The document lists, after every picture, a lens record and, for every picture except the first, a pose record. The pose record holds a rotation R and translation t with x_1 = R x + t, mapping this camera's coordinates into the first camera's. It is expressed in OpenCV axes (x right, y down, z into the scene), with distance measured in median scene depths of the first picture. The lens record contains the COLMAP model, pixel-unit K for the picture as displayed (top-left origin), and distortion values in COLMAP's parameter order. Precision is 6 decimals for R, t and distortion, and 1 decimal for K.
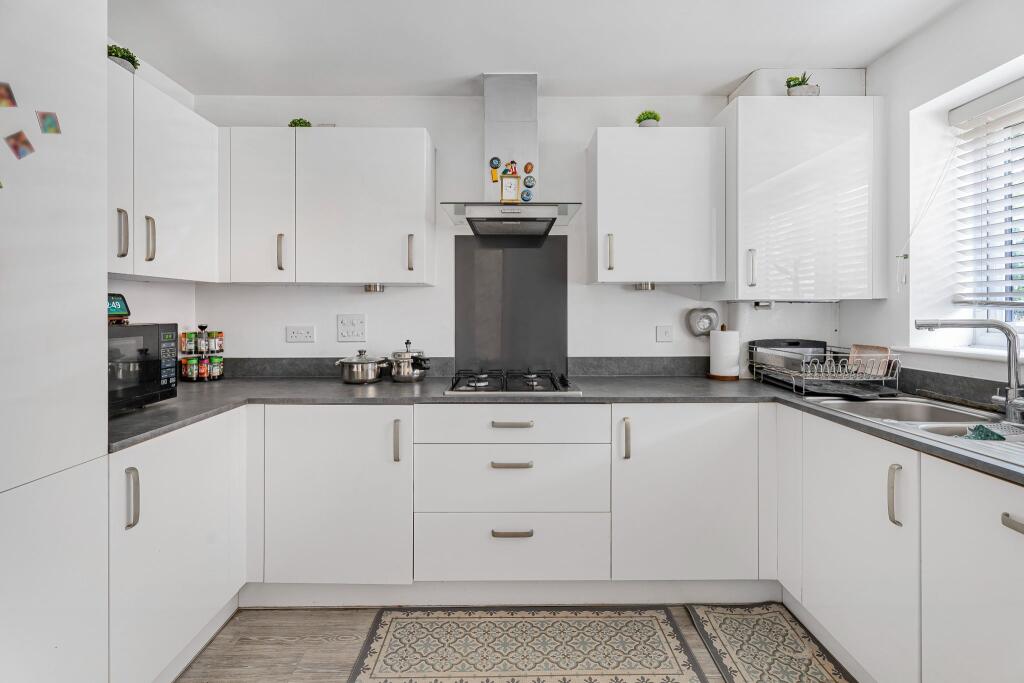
lens RADIAL K [[471.9, 0, 513.2], [0, 471.9, 312.3], [0, 0, 1]] dist [0.004265, 0.000260]
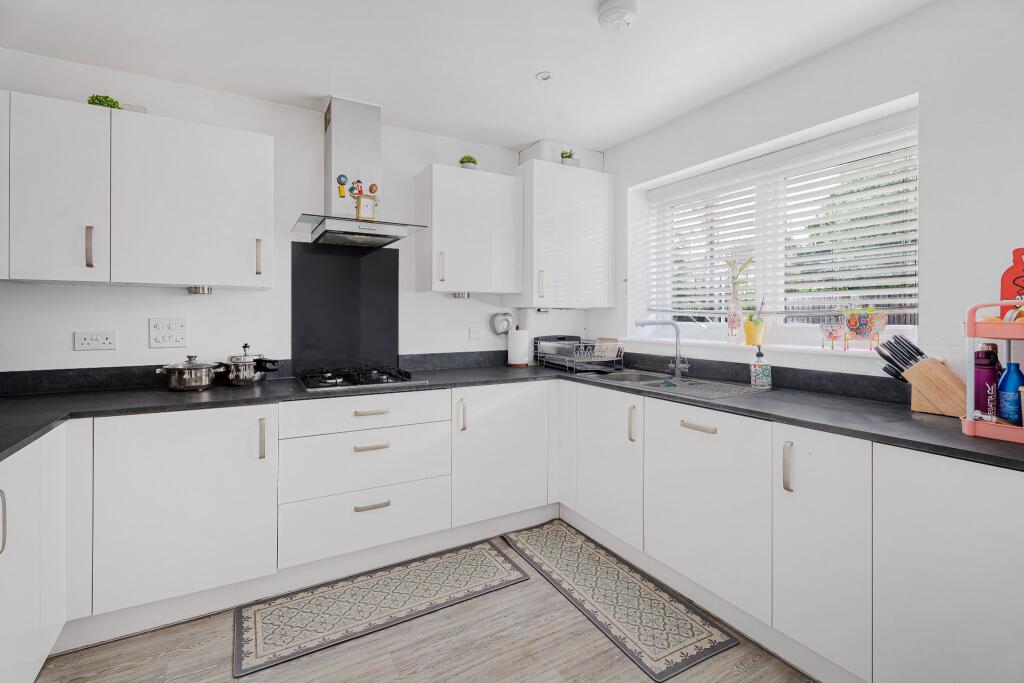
lens RADIAL K [[463.1, 0, 517.6], [0, 463.1, 318.0], [0, 0, 1]] dist [0.004345, 0.000133]
pose [[0.868084, -0.000386, 0.496417, -0.227645], [-0.002494, 0.999984, 0.005138, -0.001675], [-0.496411, -0.005698, 0.868069, -0.145247]]
